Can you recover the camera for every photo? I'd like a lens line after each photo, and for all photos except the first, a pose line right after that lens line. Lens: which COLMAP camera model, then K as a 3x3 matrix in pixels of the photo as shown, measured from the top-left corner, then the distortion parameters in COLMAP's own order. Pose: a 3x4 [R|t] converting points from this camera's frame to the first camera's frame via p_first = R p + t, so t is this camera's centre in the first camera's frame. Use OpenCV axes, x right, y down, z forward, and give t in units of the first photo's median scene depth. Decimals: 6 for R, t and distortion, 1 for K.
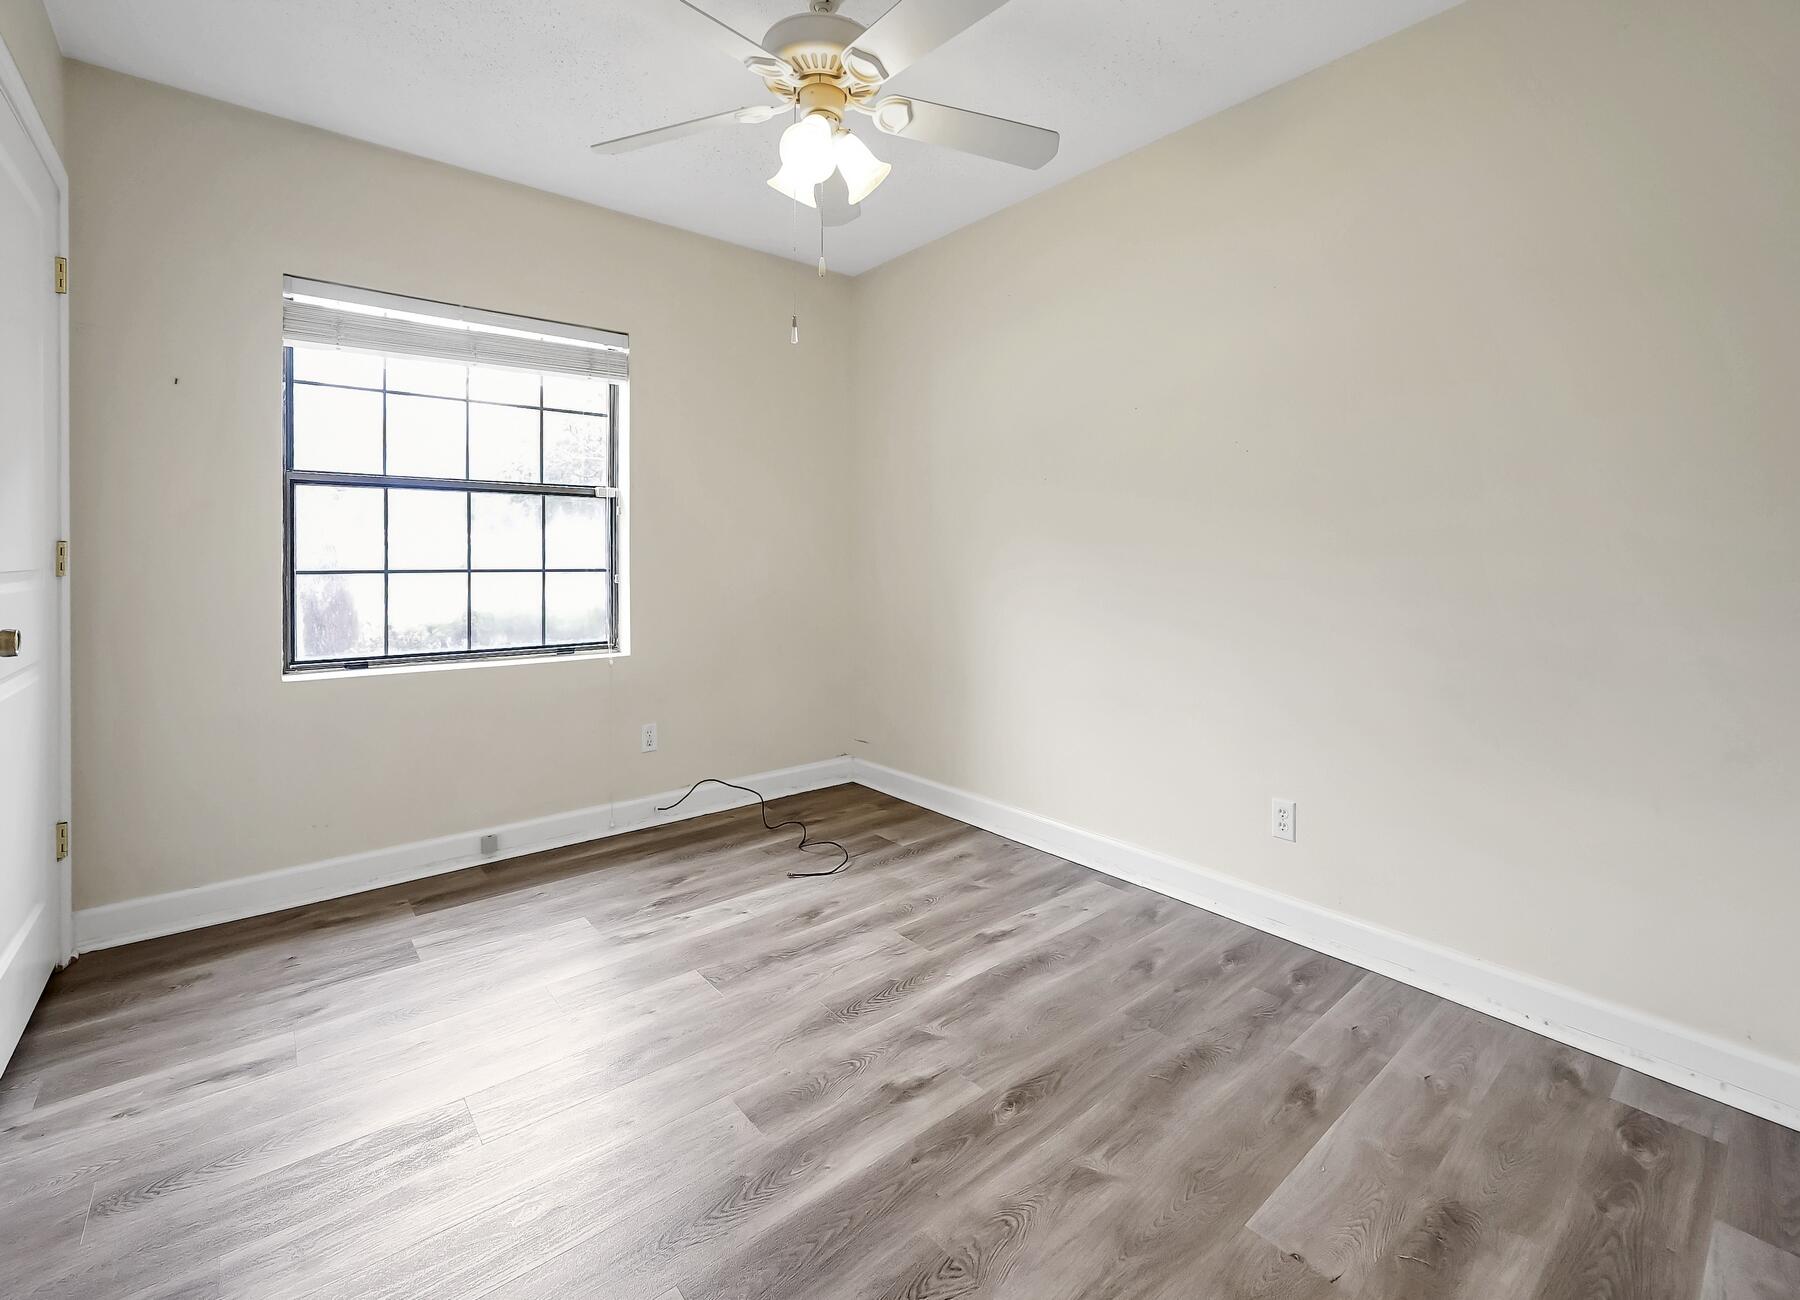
lens RADIAL K [[791.6, 0, 900.0], [0, 791.6, 550.2], [0, 0, 1]] dist [-0.010608, 0.000081]
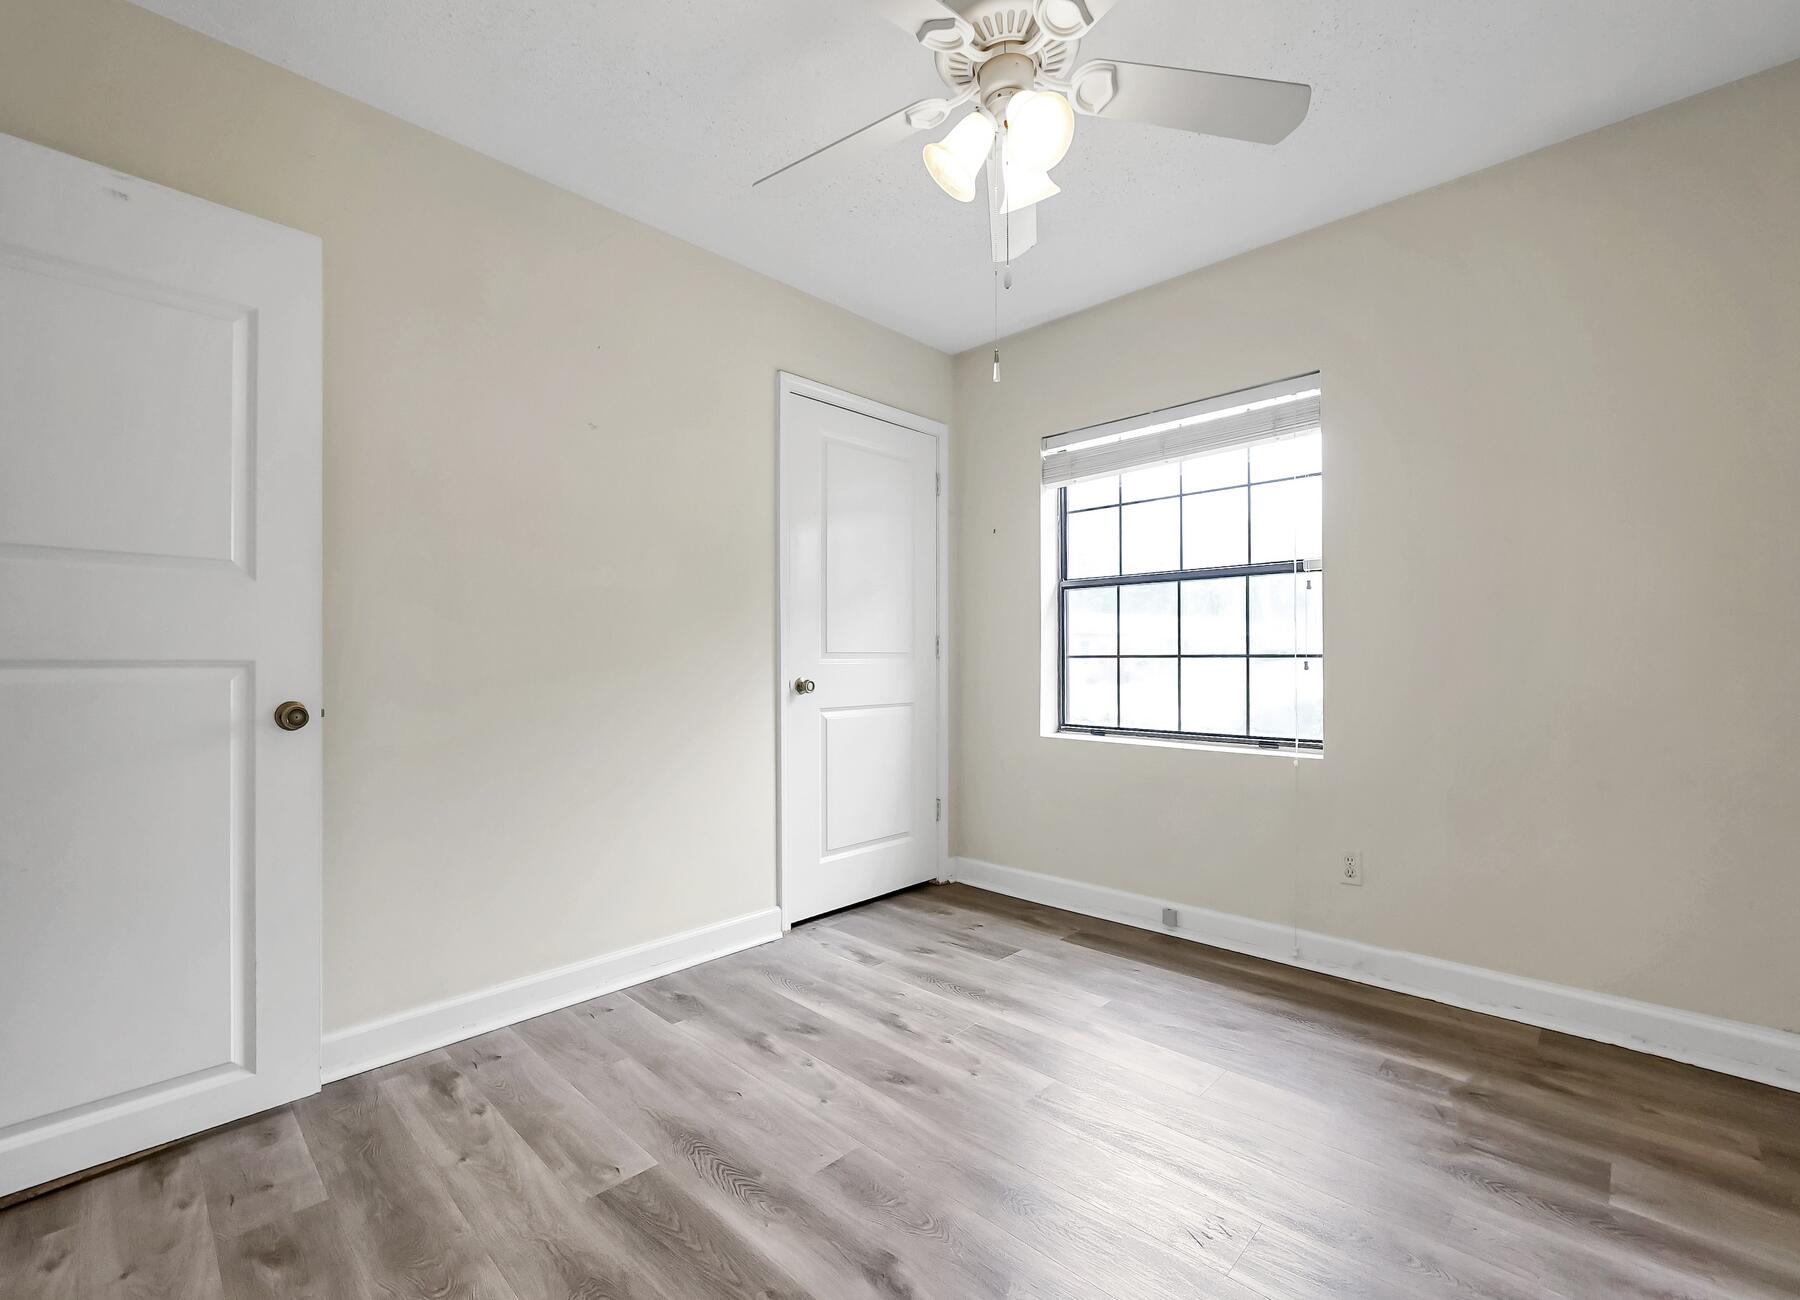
lens RADIAL K [[783.6, 0, 900.5], [0, 783.6, 644.1], [0, 0, 1]] dist [0.000244, 0.000525]
pose [[0.114545, -0.018109, -0.993253, 0.610957], [0.014344, 0.999760, -0.016573, 0.029629], [0.993315, -0.012349, 0.114777, 0.680301]]
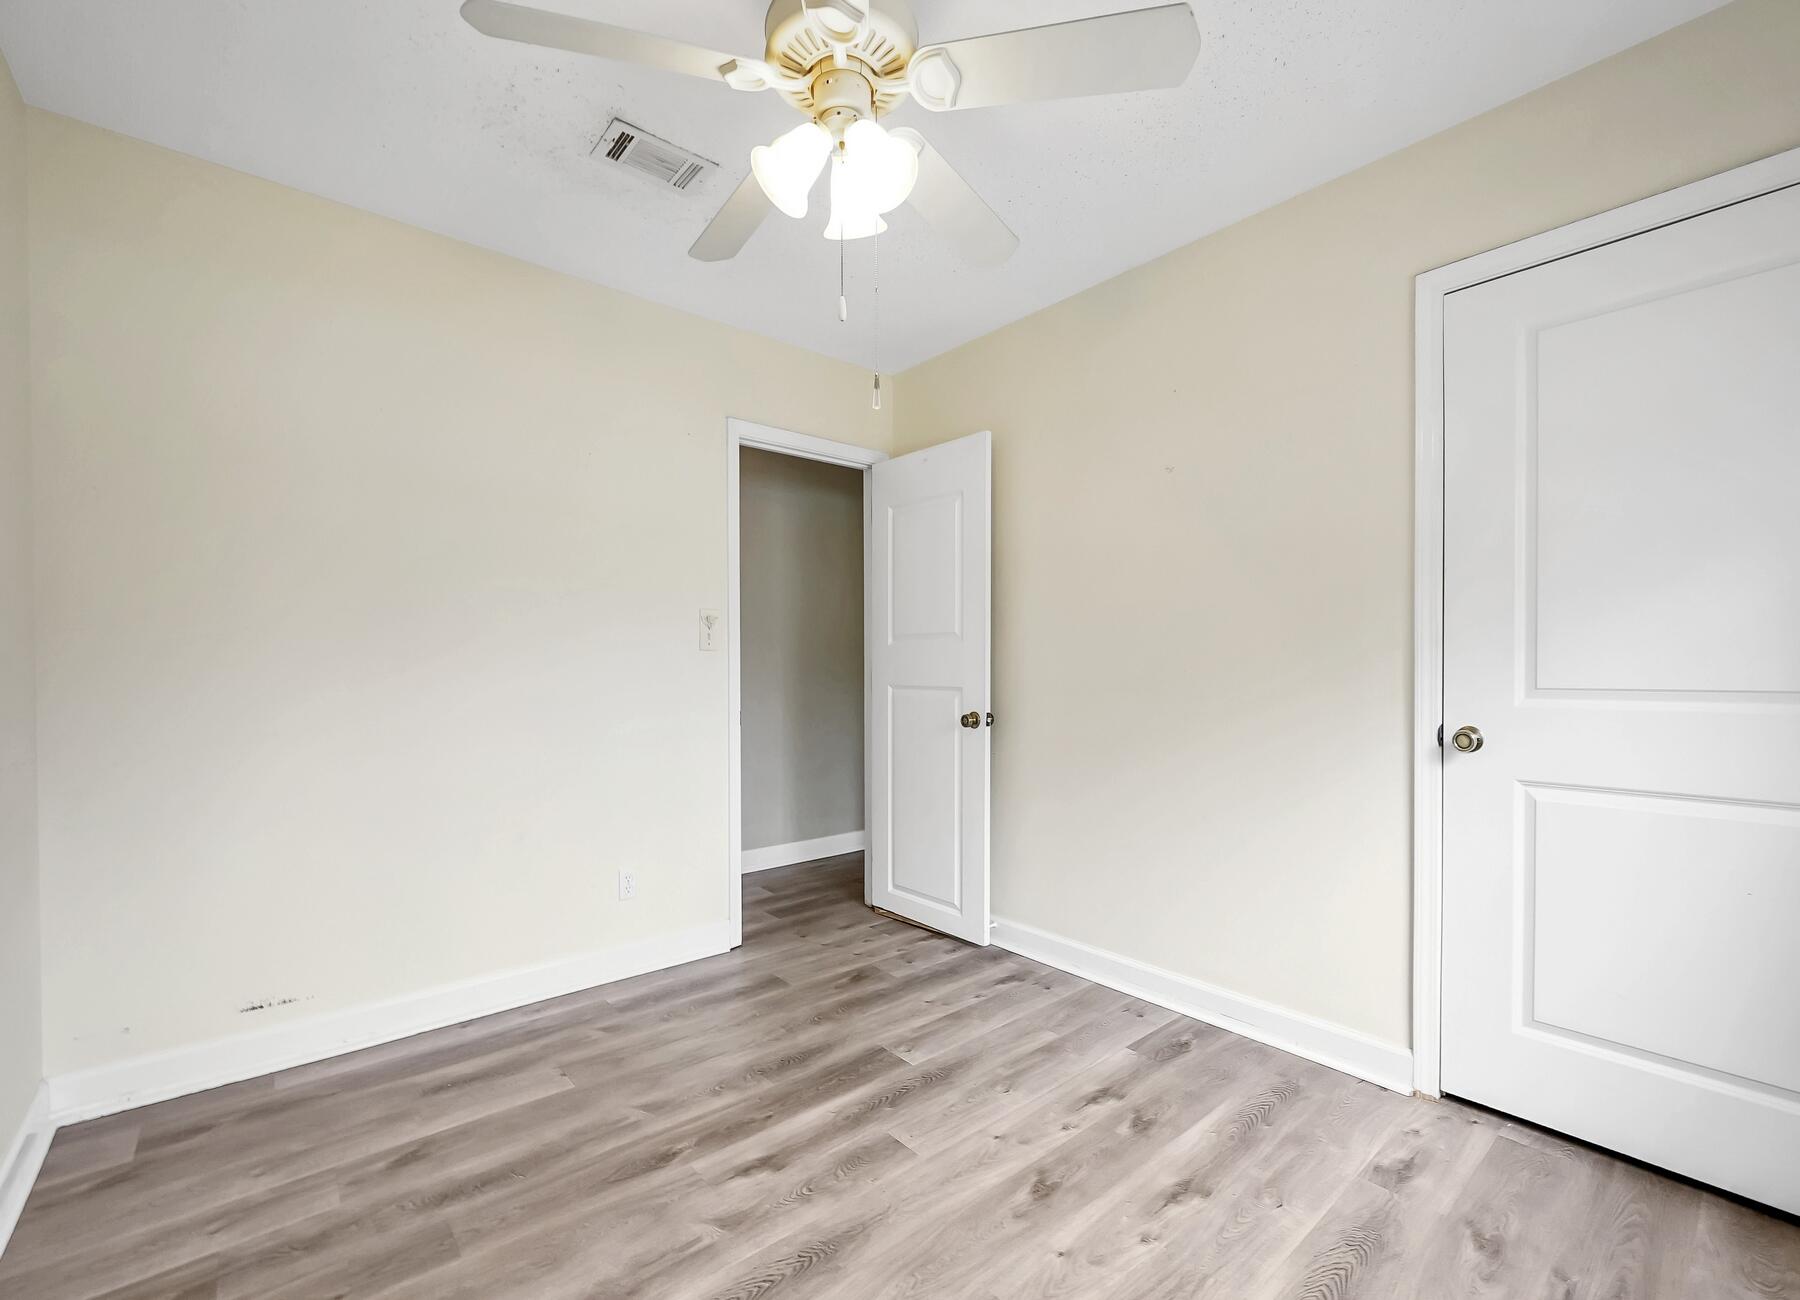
lens RADIAL K [[767.6, 0, 908.6], [0, 767.6, 665.6], [0, 0, 1]] dist [-0.008096, 0.000448]
pose [[-0.999690, -0.000310, -0.024893, -0.123068], [0.000146, 0.999833, -0.018284, 0.009780], [0.024894, -0.018282, -0.999523, 1.518093]]
